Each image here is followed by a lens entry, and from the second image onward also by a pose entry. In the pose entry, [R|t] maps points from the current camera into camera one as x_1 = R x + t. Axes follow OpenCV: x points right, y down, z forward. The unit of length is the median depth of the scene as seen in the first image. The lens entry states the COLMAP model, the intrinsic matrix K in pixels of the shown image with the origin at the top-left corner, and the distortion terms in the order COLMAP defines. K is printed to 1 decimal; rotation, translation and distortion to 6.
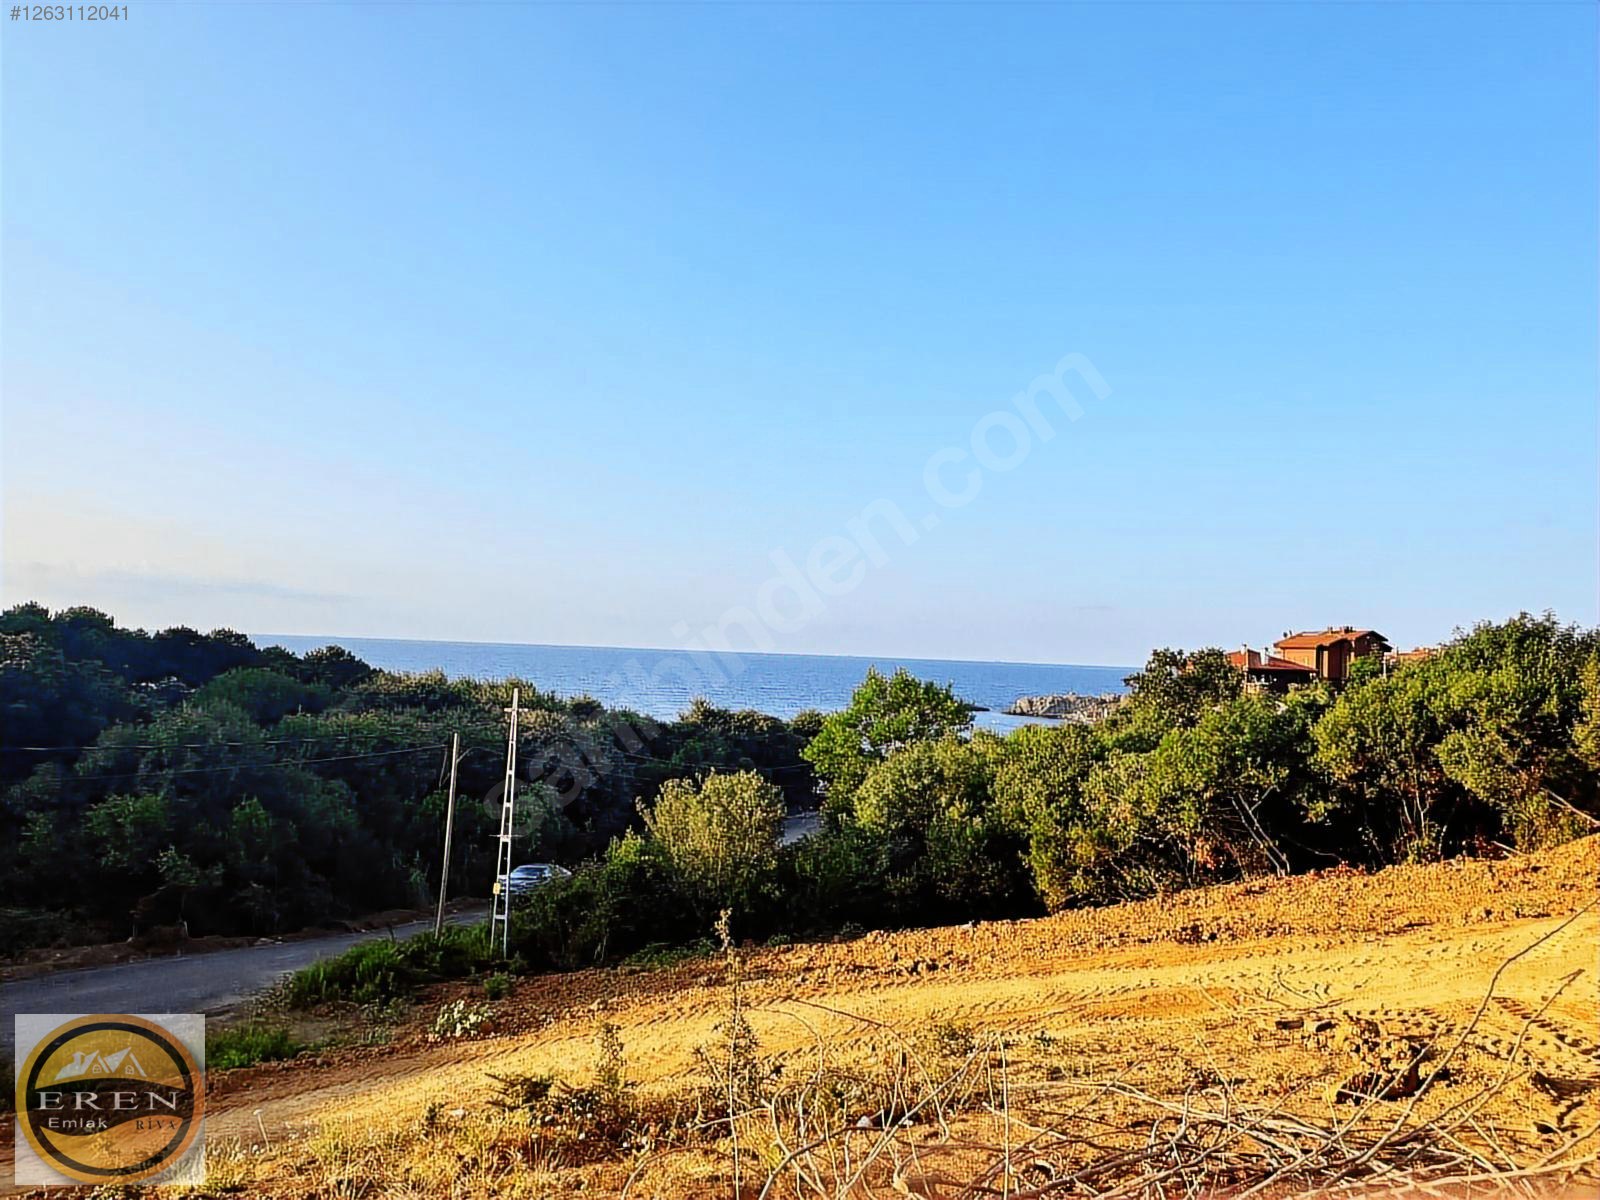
lens RADIAL K [[1129.8, 0, 789.9], [0, 1129.8, 605.2], [0, 0, 1]] dist [0.003622, 0.000978]
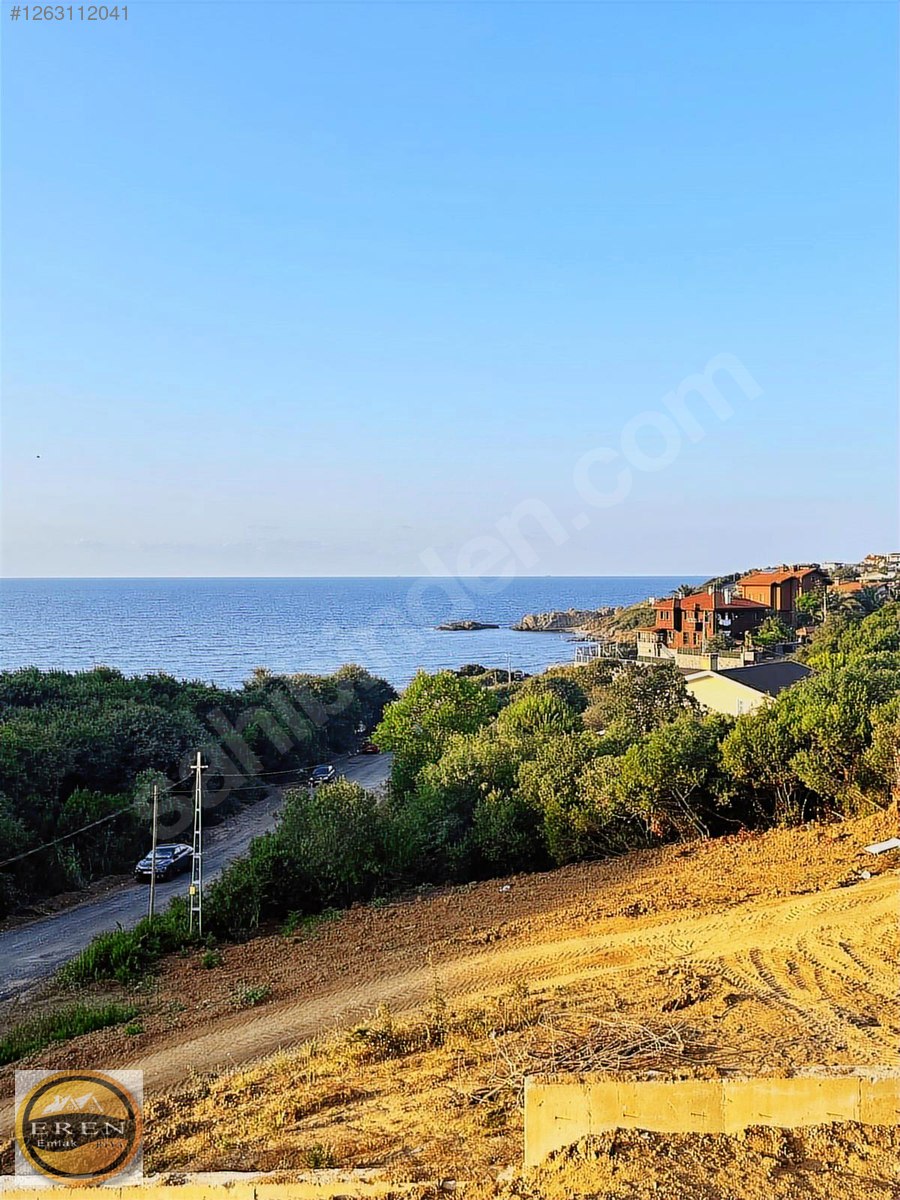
lens RADIAL K [[1065.9, 0, 456.6], [0, 1065.9, 590.7], [0, 0, 1]] dist [0.211134, -0.391476]
pose [[0.989763, -0.041653, 0.136507, -0.089813], [0.032991, 0.997332, 0.065116, -0.204732], [-0.138855, -0.059946, 0.988497, -0.398064]]
